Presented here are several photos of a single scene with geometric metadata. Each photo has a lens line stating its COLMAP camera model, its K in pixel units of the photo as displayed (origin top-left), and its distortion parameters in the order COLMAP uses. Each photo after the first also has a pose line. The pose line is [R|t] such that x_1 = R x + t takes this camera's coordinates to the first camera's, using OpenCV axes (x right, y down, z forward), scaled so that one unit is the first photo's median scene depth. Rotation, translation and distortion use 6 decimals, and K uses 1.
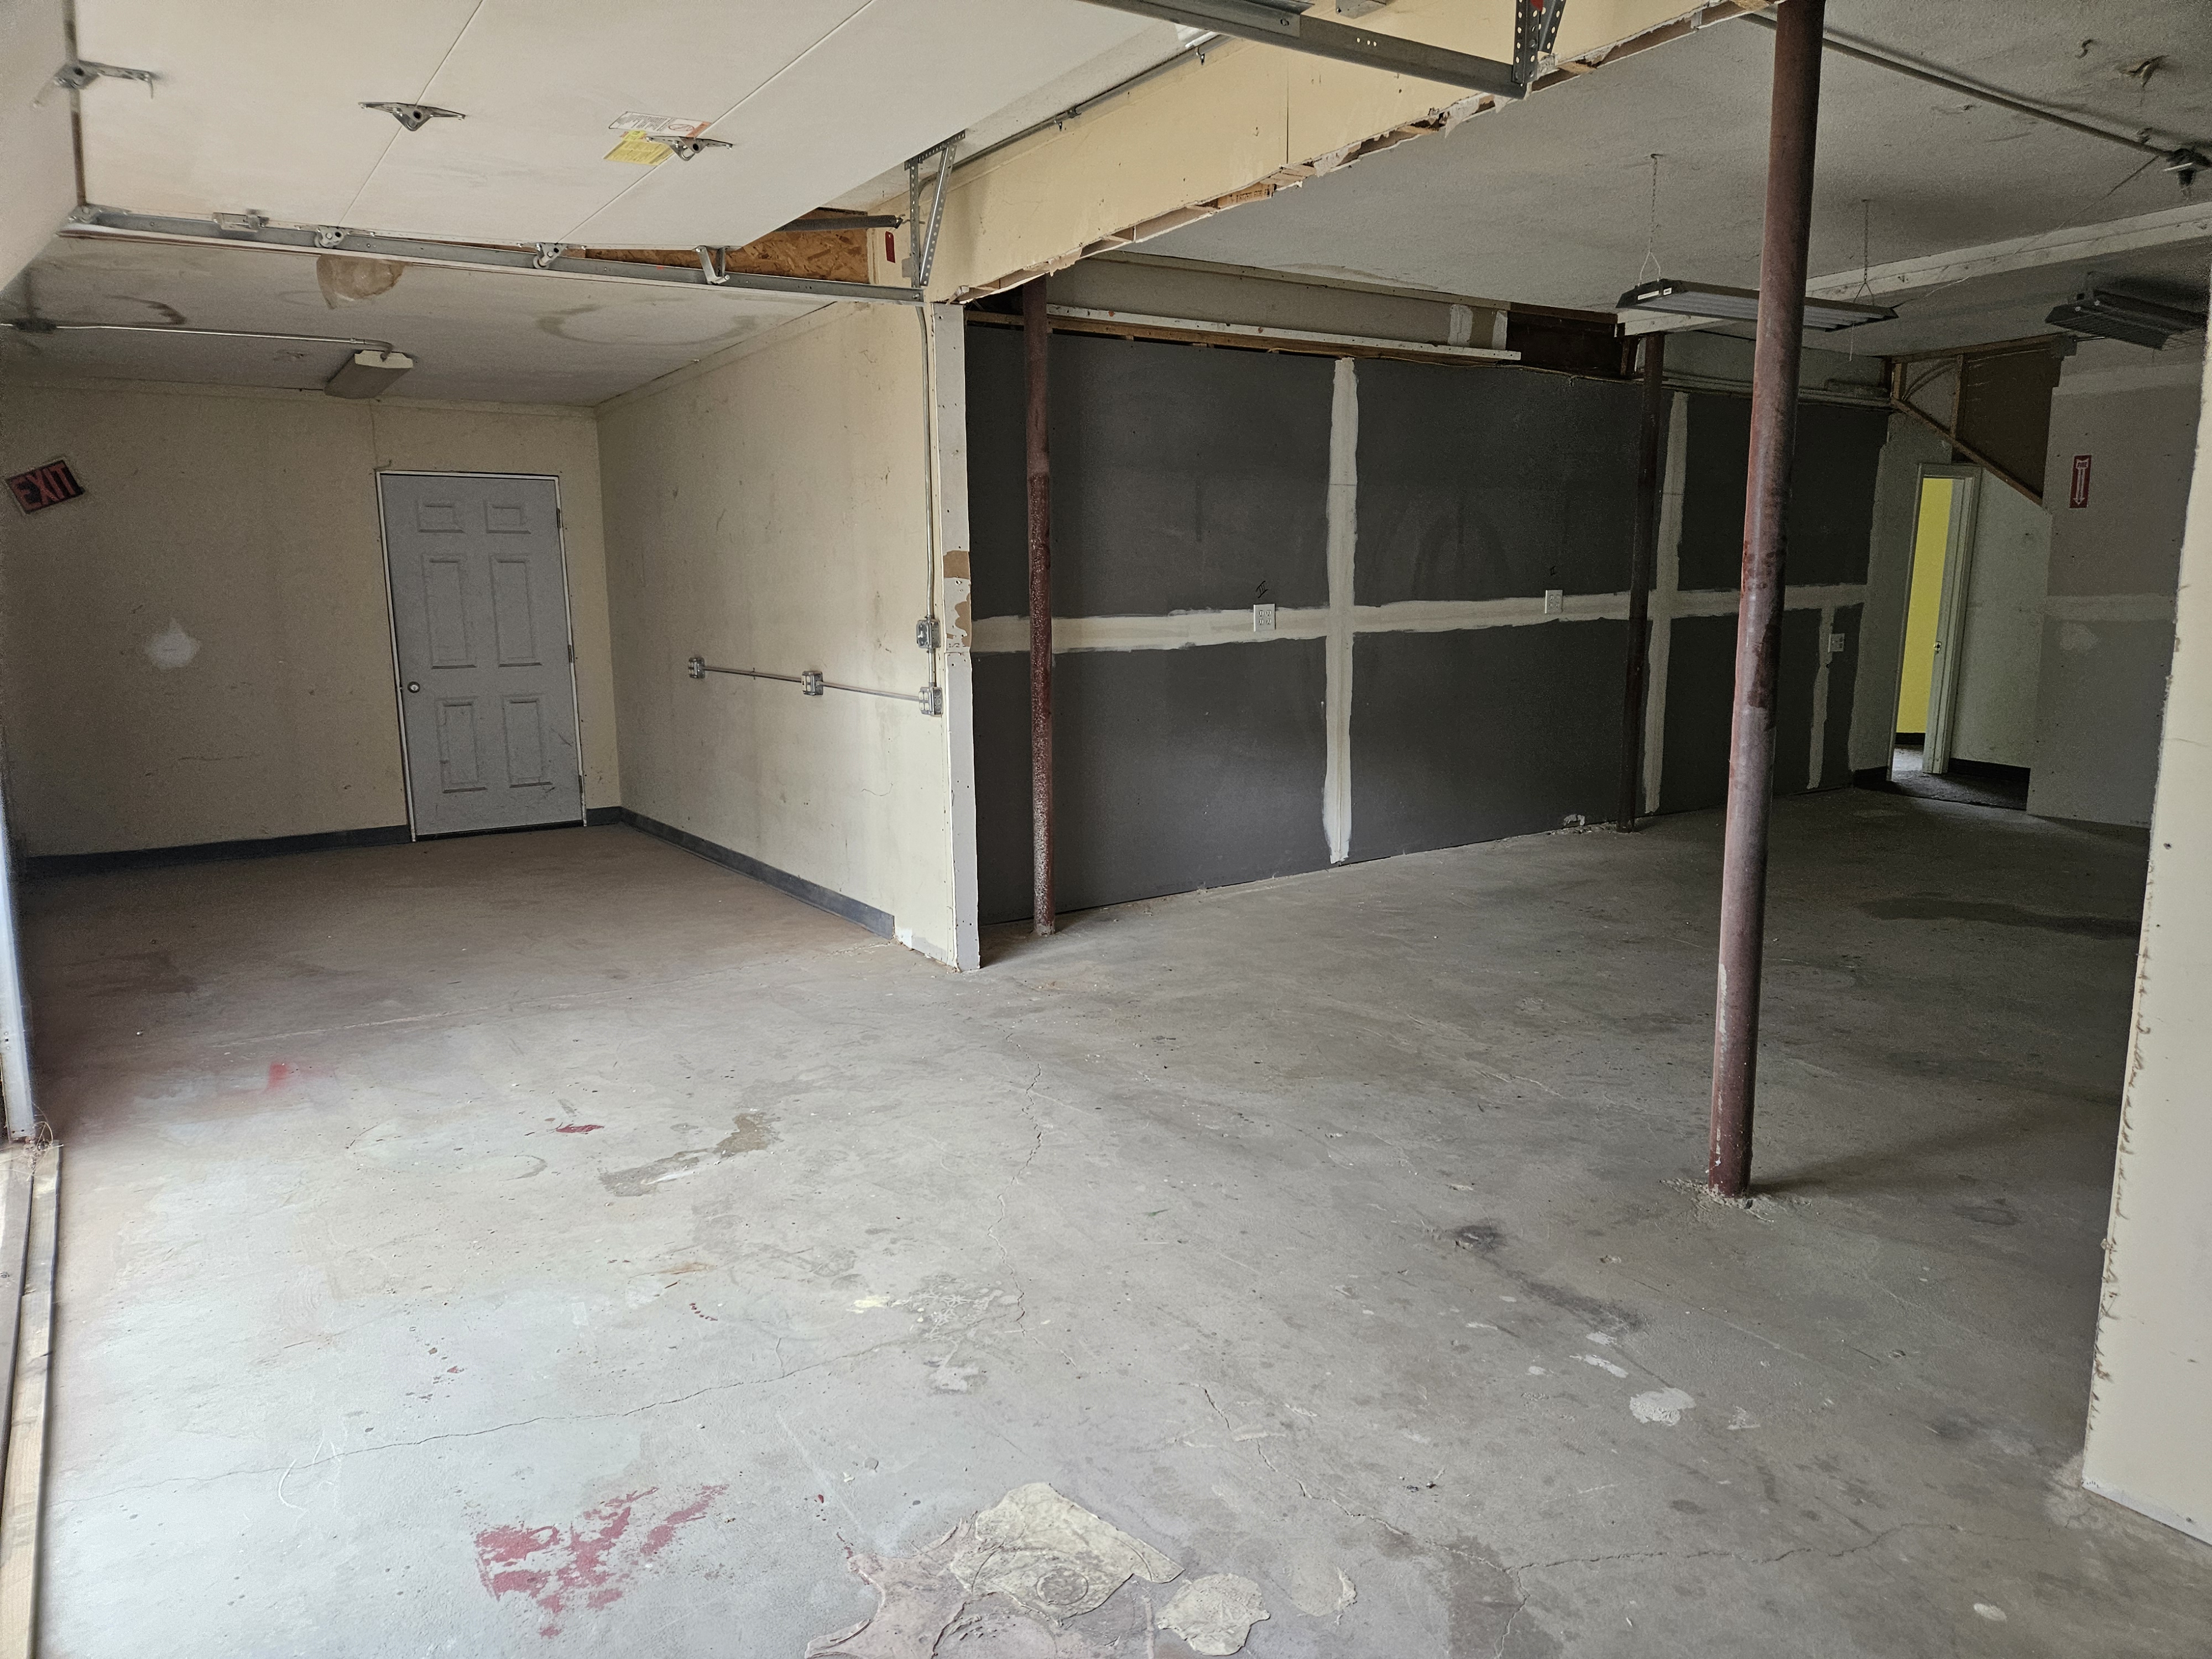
lens RADIAL K [[1465.8, 0, 1099.2], [0, 1465.8, 830.2], [0, 0, 1]] dist [0.070751, -0.051317]
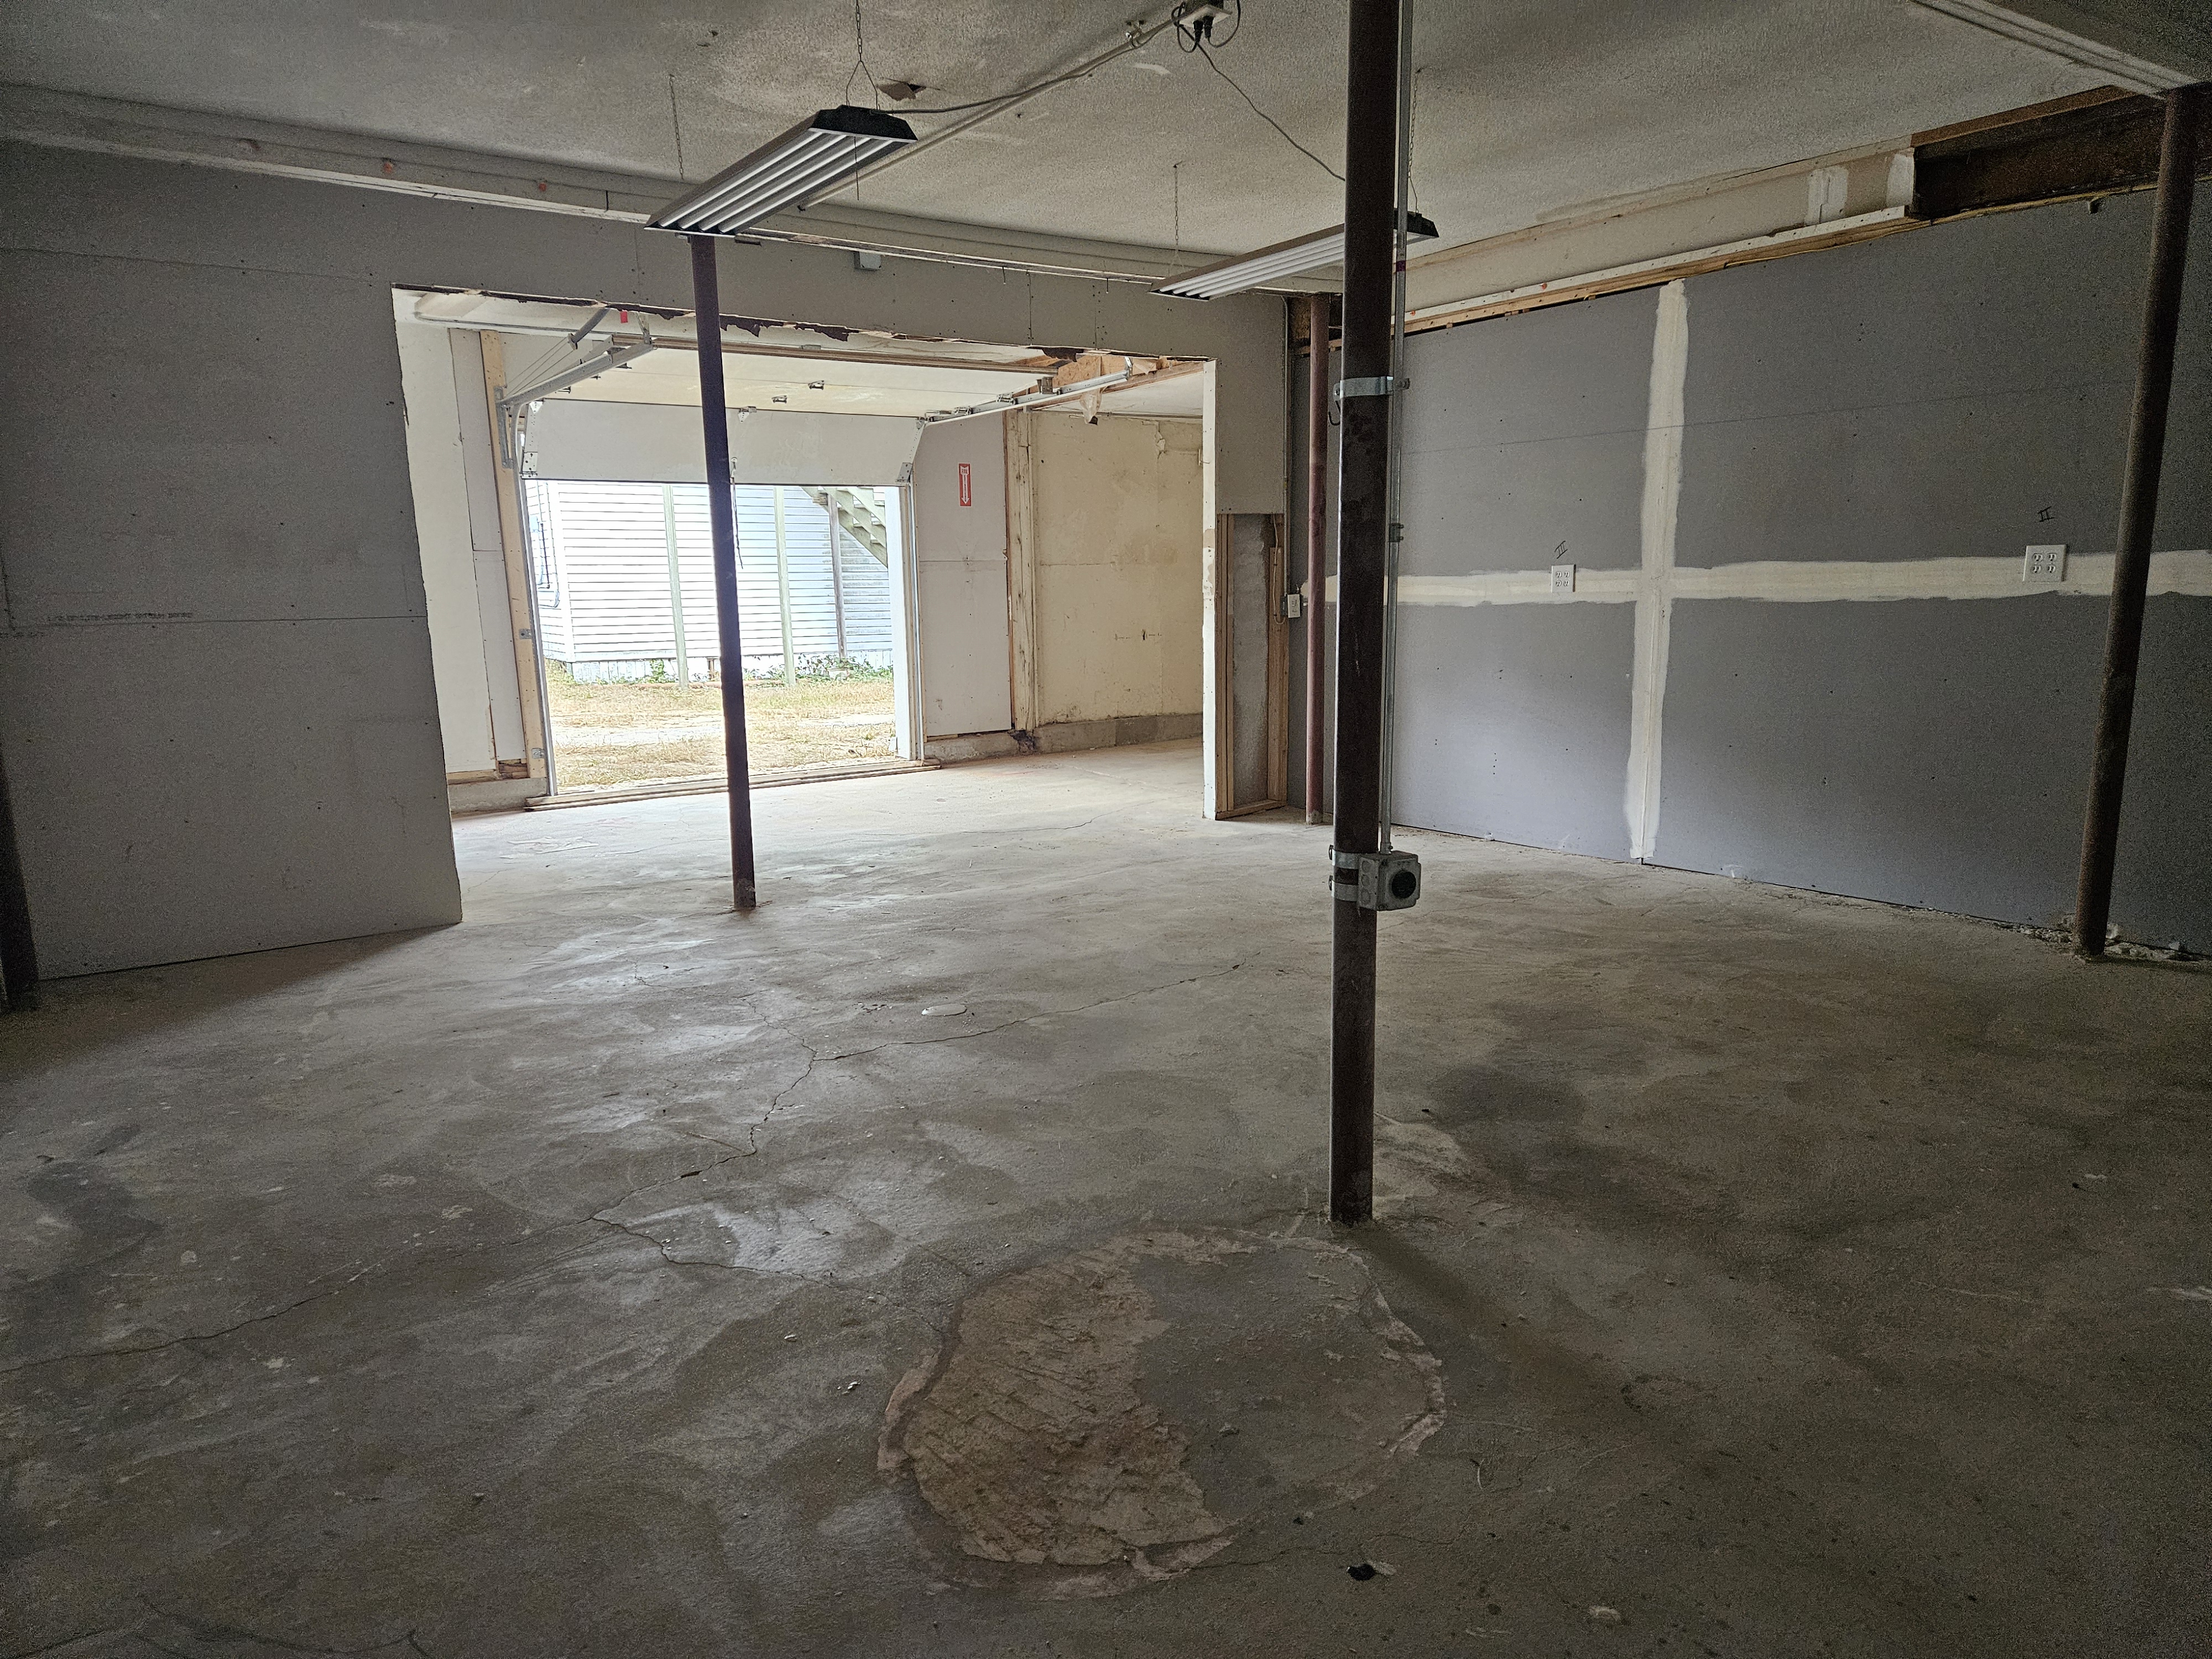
lens RADIAL K [[1465.8, 0, 1106.8], [0, 1465.8, 829.9], [0, 0, 1]] dist [0.070751, -0.051317]
pose [[0.023398, 0.189968, -0.981511, 1.235330], [-0.143341, 0.972273, 0.184764, -0.136173], [0.989397, 0.136368, 0.049979, 0.764268]]
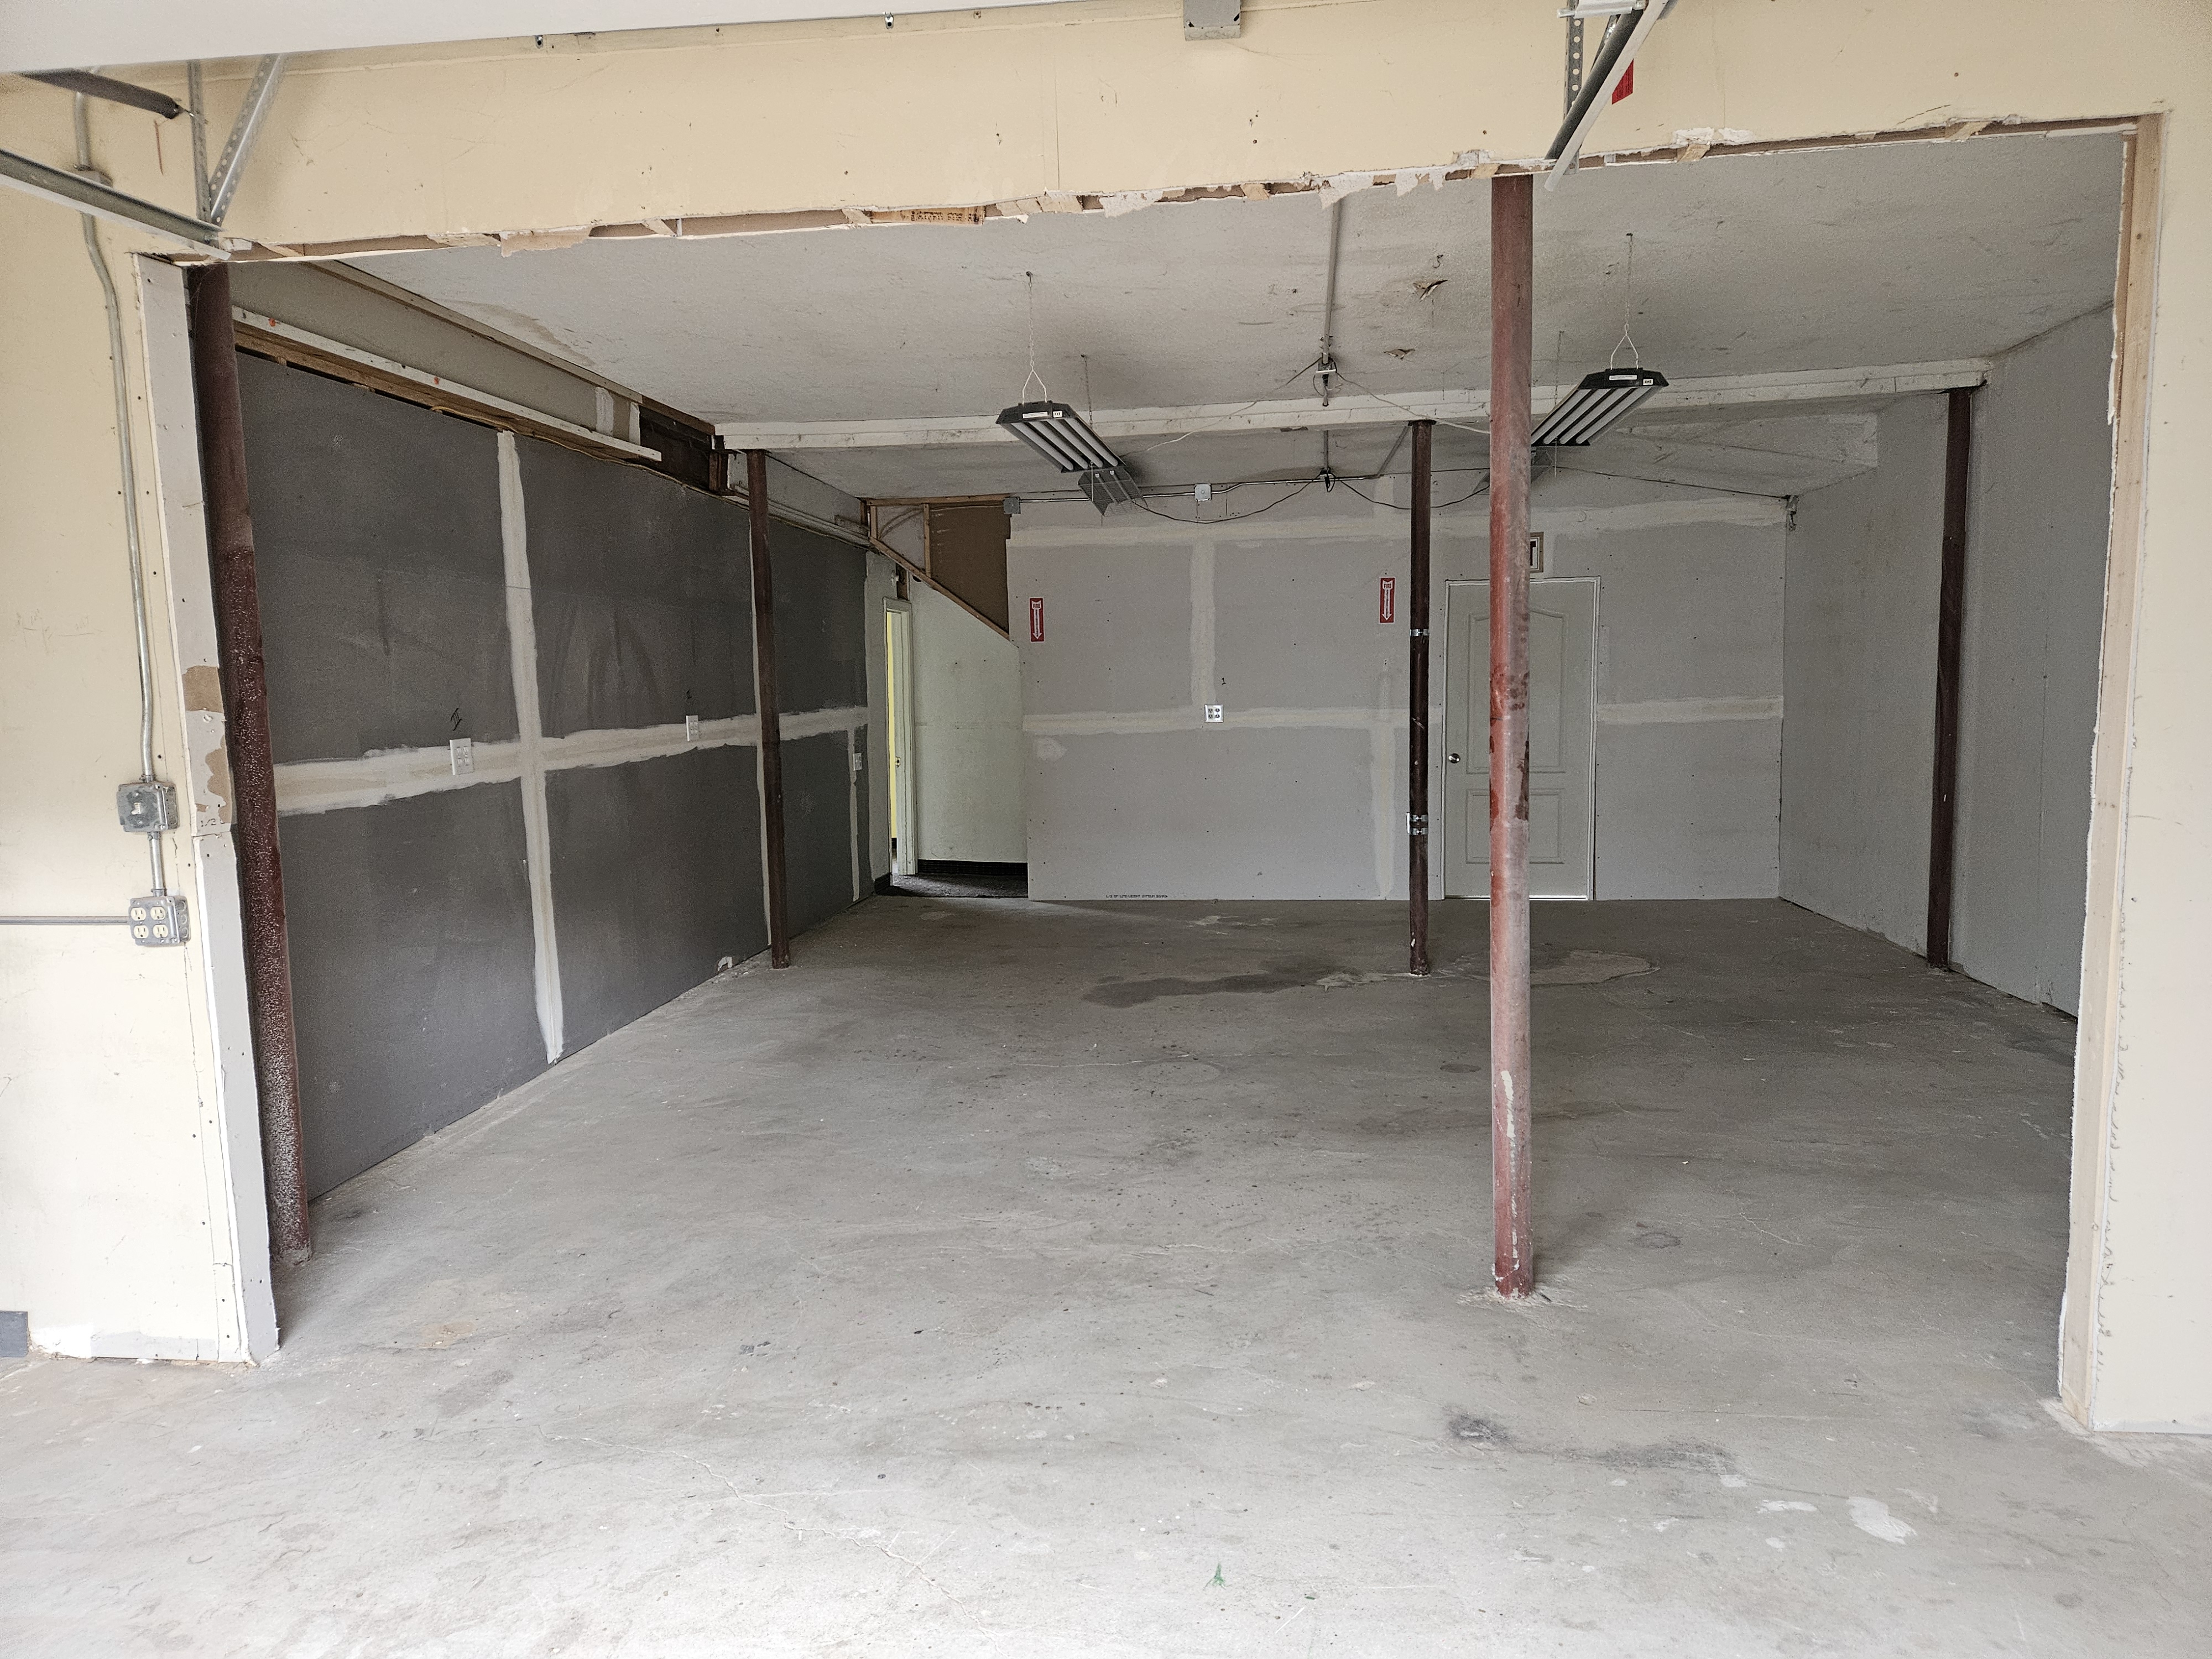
lens RADIAL K [[1465.8, 0, 1118.6], [0, 1465.8, 842.0], [0, 0, 1]] dist [0.070751, -0.051317]
pose [[0.641244, -0.086627, 0.762432, -0.287596], [0.142896, 0.989708, -0.007733, -0.053776], [-0.753915, 0.113907, 0.647023, 0.294282]]
